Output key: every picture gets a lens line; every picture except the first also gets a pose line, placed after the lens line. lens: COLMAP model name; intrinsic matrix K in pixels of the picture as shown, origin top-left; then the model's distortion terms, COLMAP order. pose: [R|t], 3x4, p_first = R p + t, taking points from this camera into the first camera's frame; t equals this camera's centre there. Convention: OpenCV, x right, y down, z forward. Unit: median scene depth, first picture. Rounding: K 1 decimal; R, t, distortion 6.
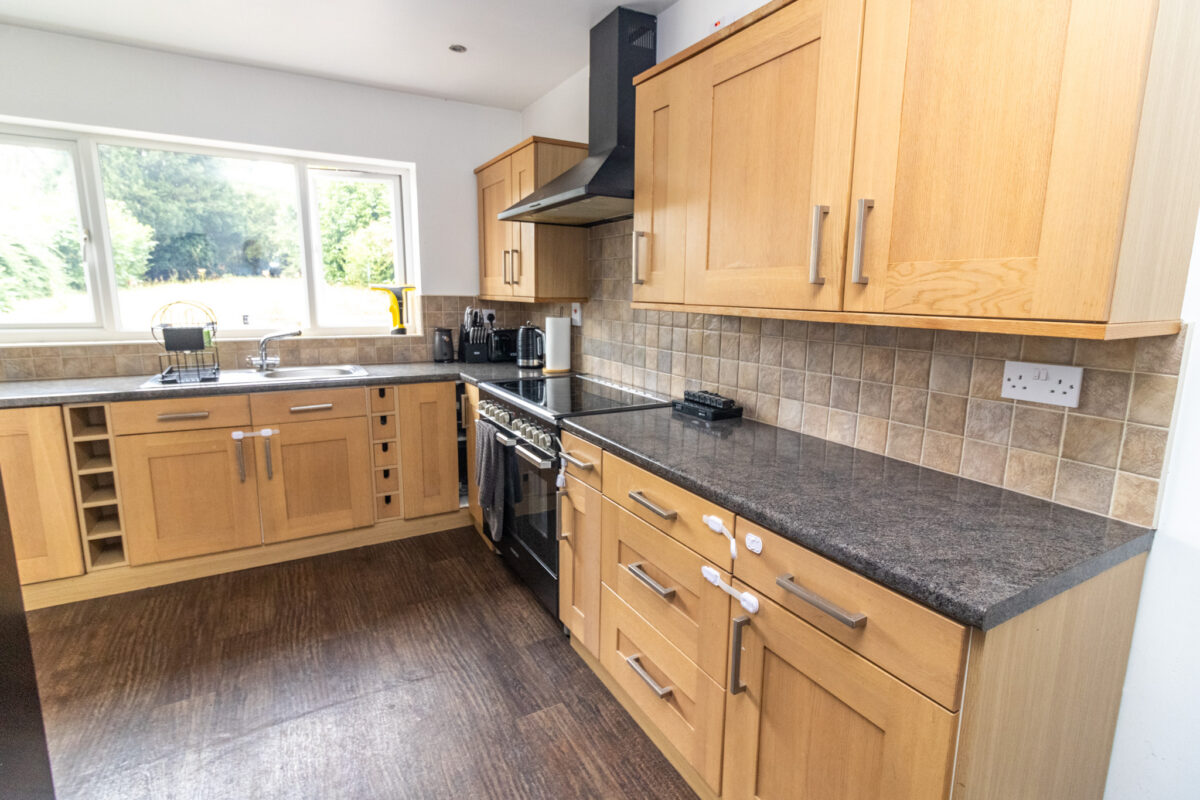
lens RADIAL K [[565.1, 0, 600.6], [0, 565.1, 394.4], [0, 0, 1]] dist [0.002149, 0.001584]
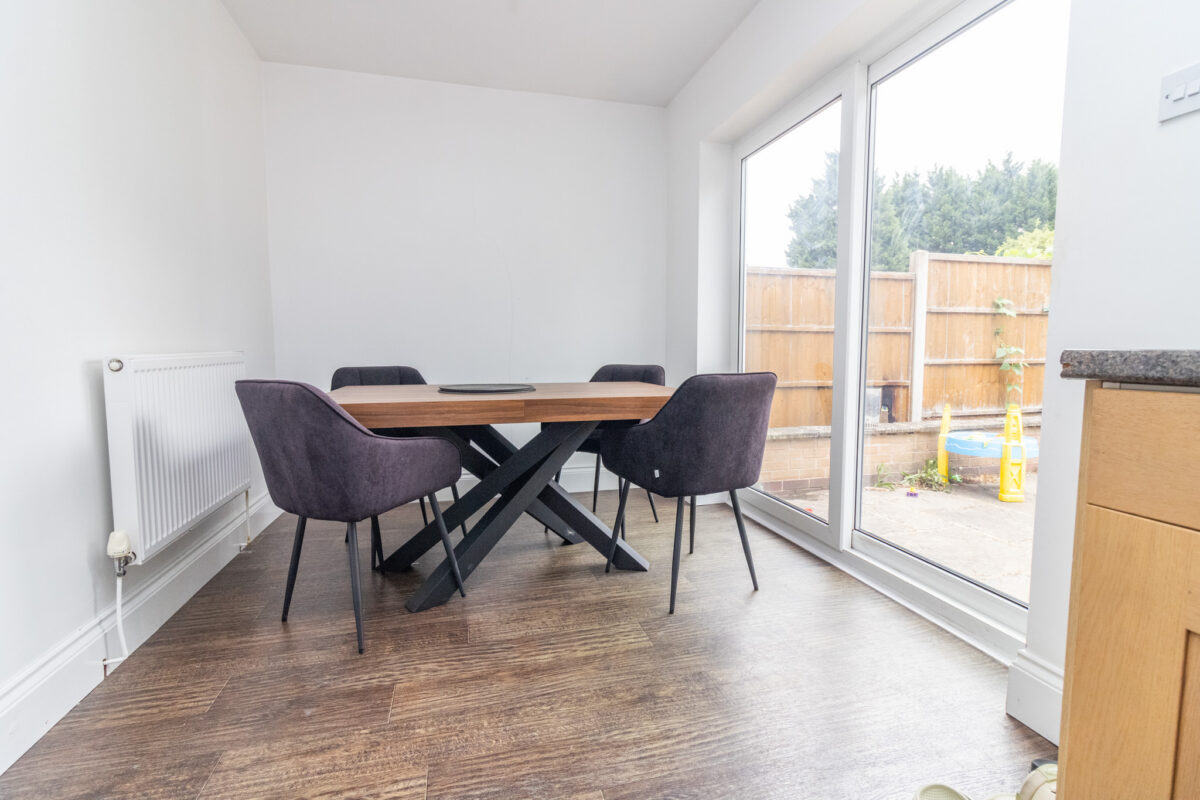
lens RADIAL K [[565.1, 0, 602.3], [0, 565.1, 397.7], [0, 0, 1]] dist [0.002149, 0.001584]
pose [[-0.267171, 0.071333, -0.961005, 0.074188], [-0.167842, 0.978569, 0.119299, -0.031961], [0.948920, 0.193170, -0.249473, 1.070362]]
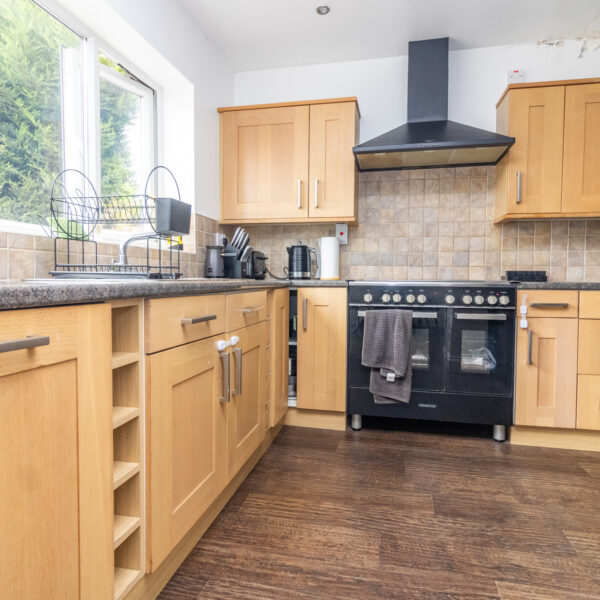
lens RADIAL K [[414.9, 0, 299.2], [0, 414.9, 298.9], [0, 0, 1]] dist [-0.020868, 0.006385]
pose [[0.682701, -0.043804, 0.729383, -0.924012], [0.131043, 0.989358, -0.063238, 0.056790], [-0.718851, 0.138753, 0.681176, 0.492575]]
